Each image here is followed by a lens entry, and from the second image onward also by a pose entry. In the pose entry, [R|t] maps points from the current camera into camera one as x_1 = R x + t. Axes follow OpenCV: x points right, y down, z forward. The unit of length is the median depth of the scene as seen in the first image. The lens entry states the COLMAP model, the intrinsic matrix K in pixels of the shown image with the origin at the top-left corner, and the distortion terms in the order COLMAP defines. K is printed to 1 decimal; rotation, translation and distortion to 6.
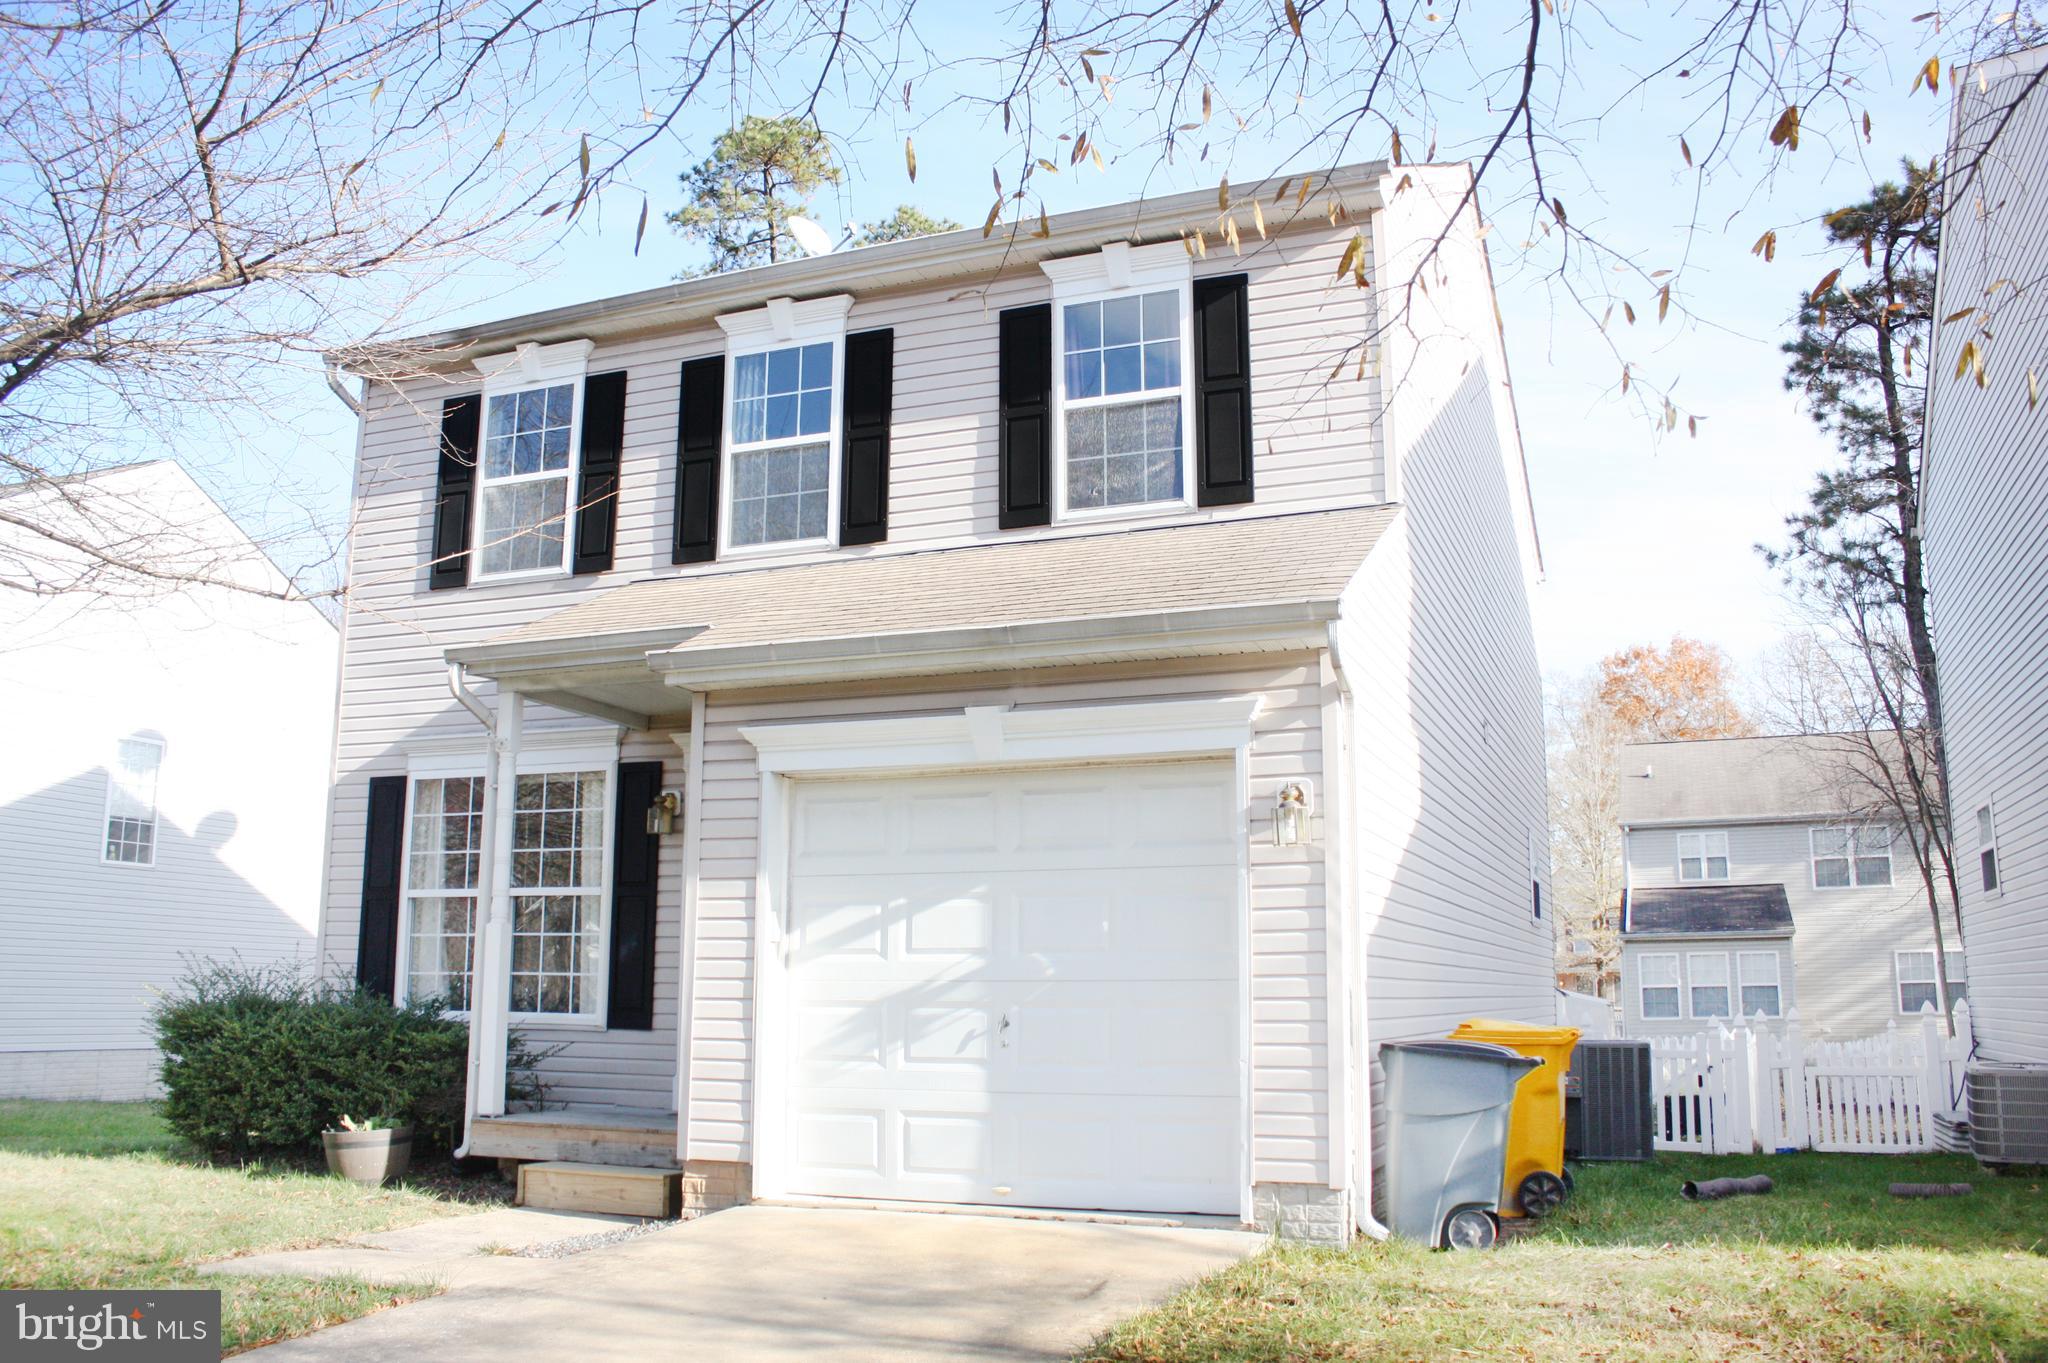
lens RADIAL K [[1691.4, 0, 1024.0], [0, 1691.4, 674.0], [0, 0, 1]] dist [-0.125665, 0.056460]
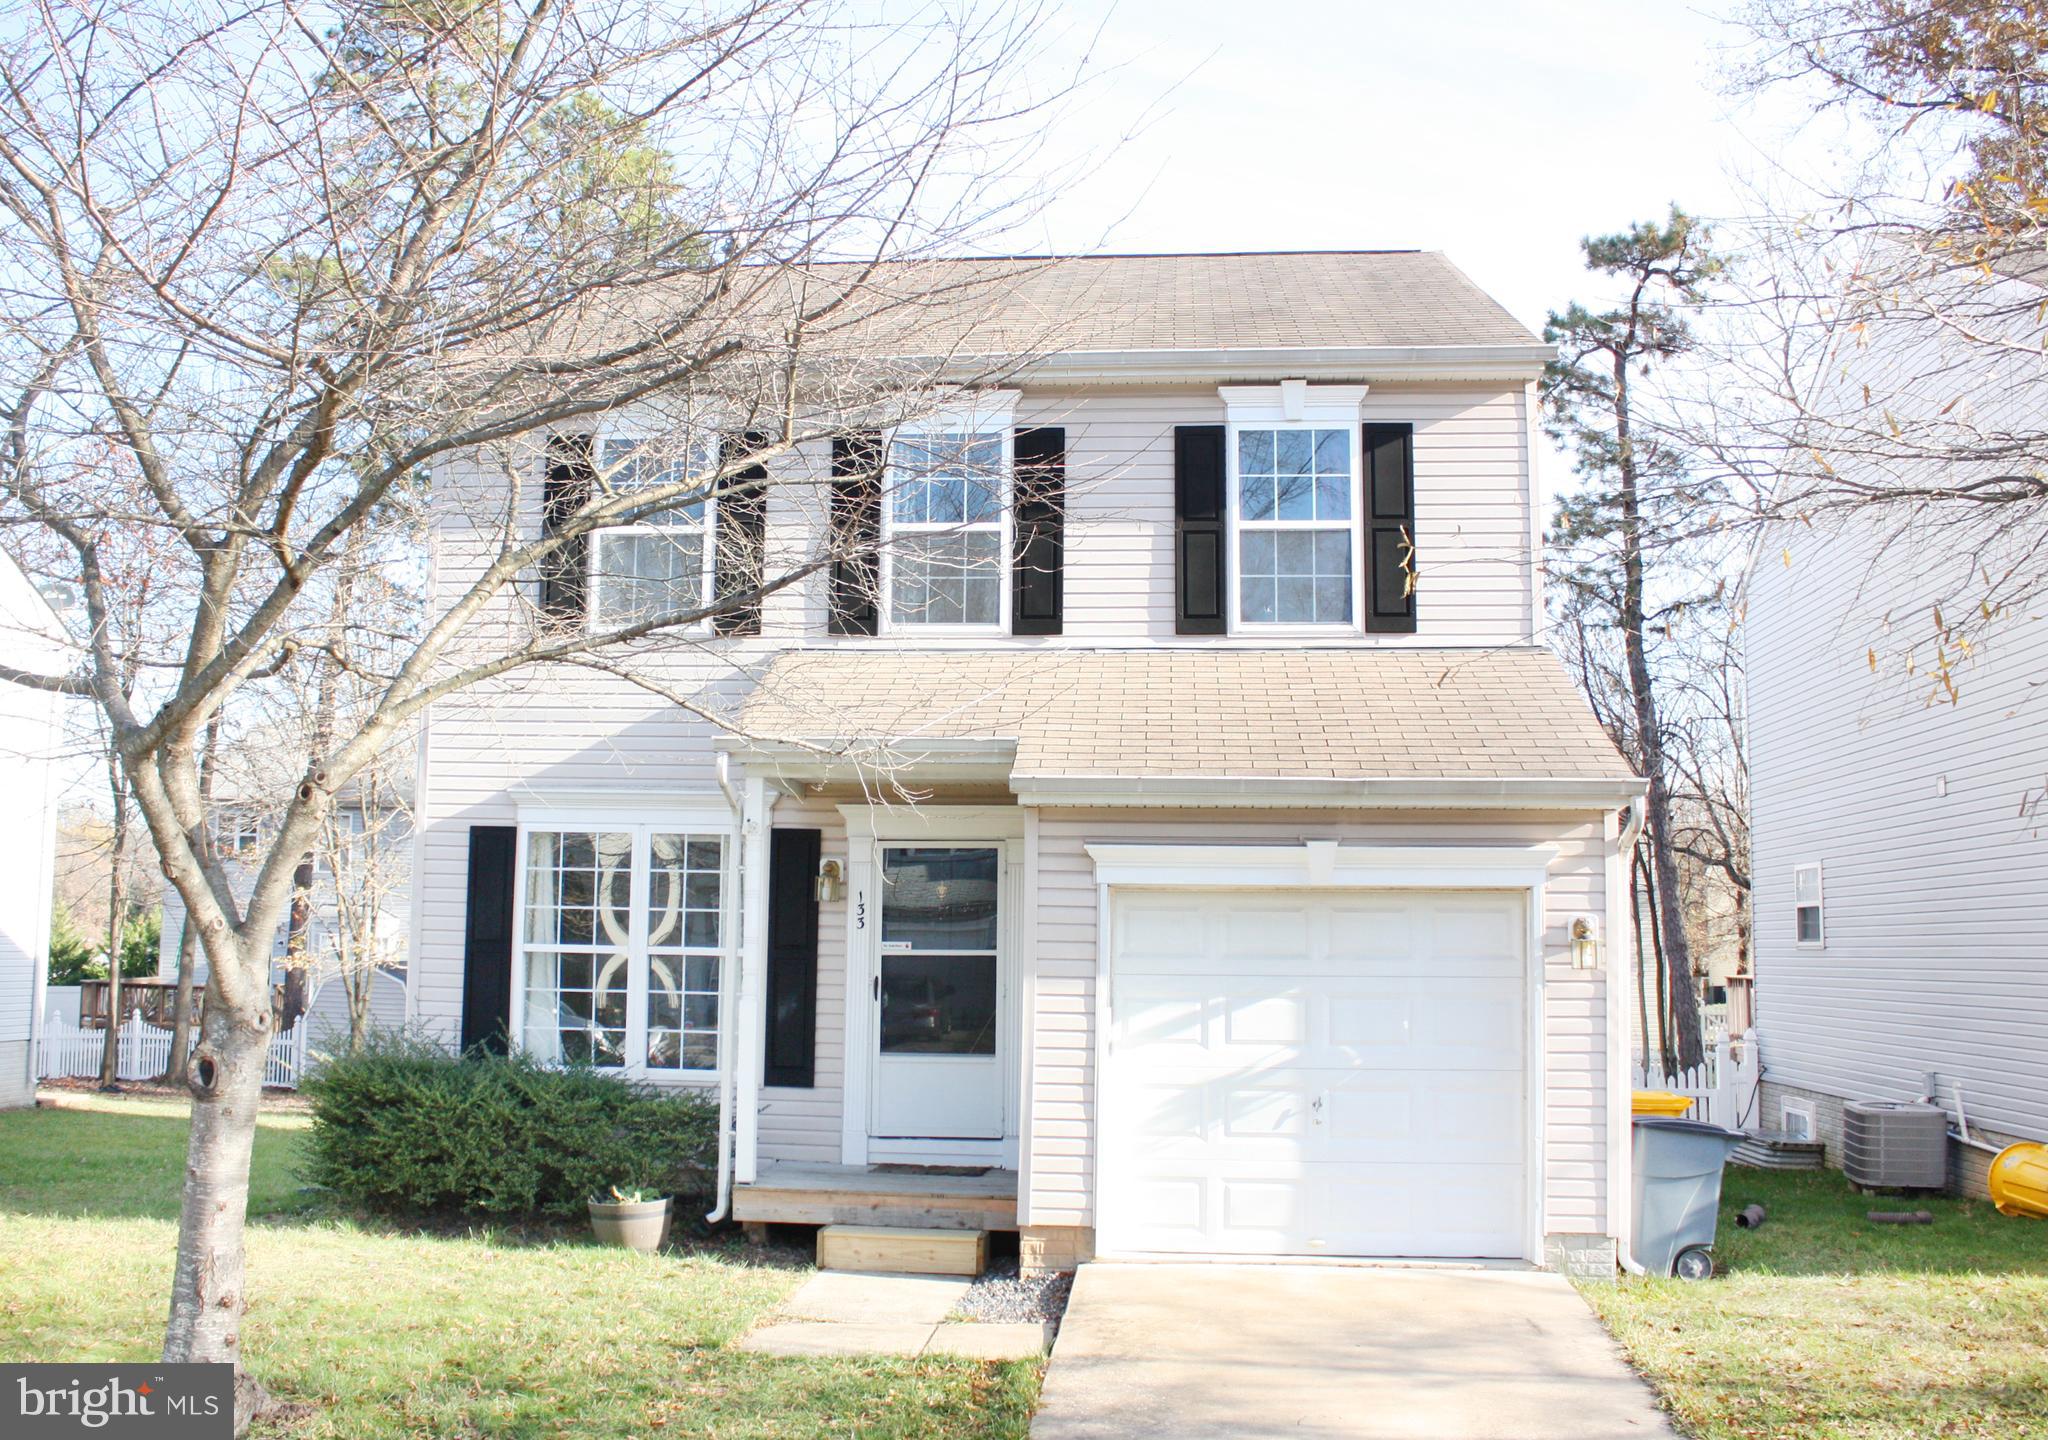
lens RADIAL K [[1889.1, 0, 1025.2], [0, 1889.1, 722.4], [0, 0, 1]] dist [-0.122087, 0.000000]
pose [[0.966268, 0.044237, 0.253711, -0.427024], [-0.060685, 0.996507, 0.057372, -0.095755], [-0.250287, -0.070833, 0.965577, -0.159696]]
